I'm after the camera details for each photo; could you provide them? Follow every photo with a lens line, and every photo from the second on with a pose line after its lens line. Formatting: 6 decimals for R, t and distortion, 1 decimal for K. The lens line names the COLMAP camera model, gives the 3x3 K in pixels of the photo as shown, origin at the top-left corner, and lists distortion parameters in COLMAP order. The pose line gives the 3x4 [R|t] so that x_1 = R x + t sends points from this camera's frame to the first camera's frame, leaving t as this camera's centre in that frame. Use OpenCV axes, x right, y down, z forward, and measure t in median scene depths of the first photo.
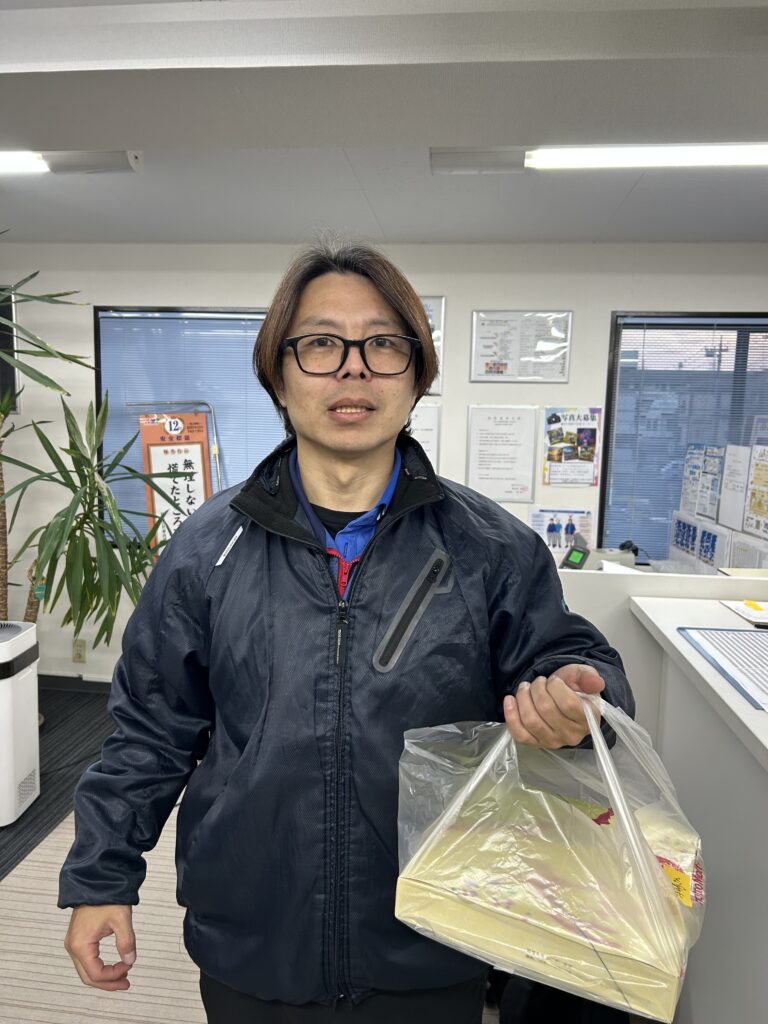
lens RADIAL K [[768.4, 0, 383.5], [0, 768.4, 510.6], [0, 0, 1]] dist [0.008162, 0.001817]
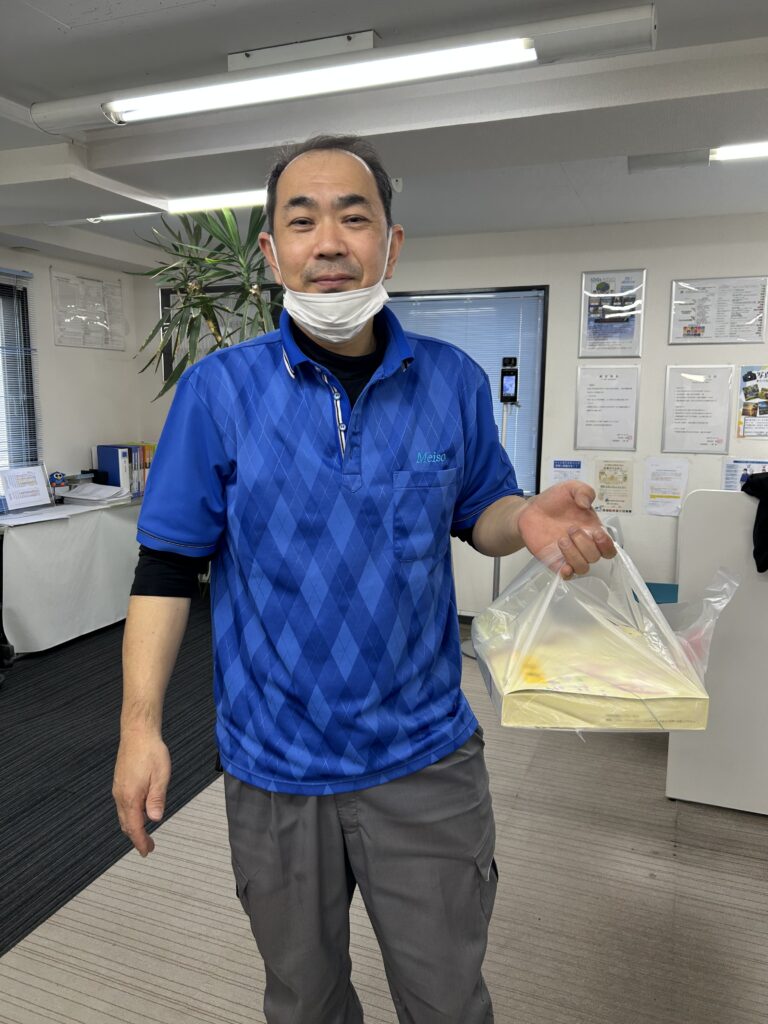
lens RADIAL K [[768.4, 0, 386.8], [0, 768.4, 516.0], [0, 0, 1]] dist [0.008162, 0.001817]
pose [[0.968449, 0.022157, -0.248226, -0.001264], [-0.015206, 0.999438, 0.029887, 0.053792], [0.248748, -0.025169, 0.968241, -0.191266]]
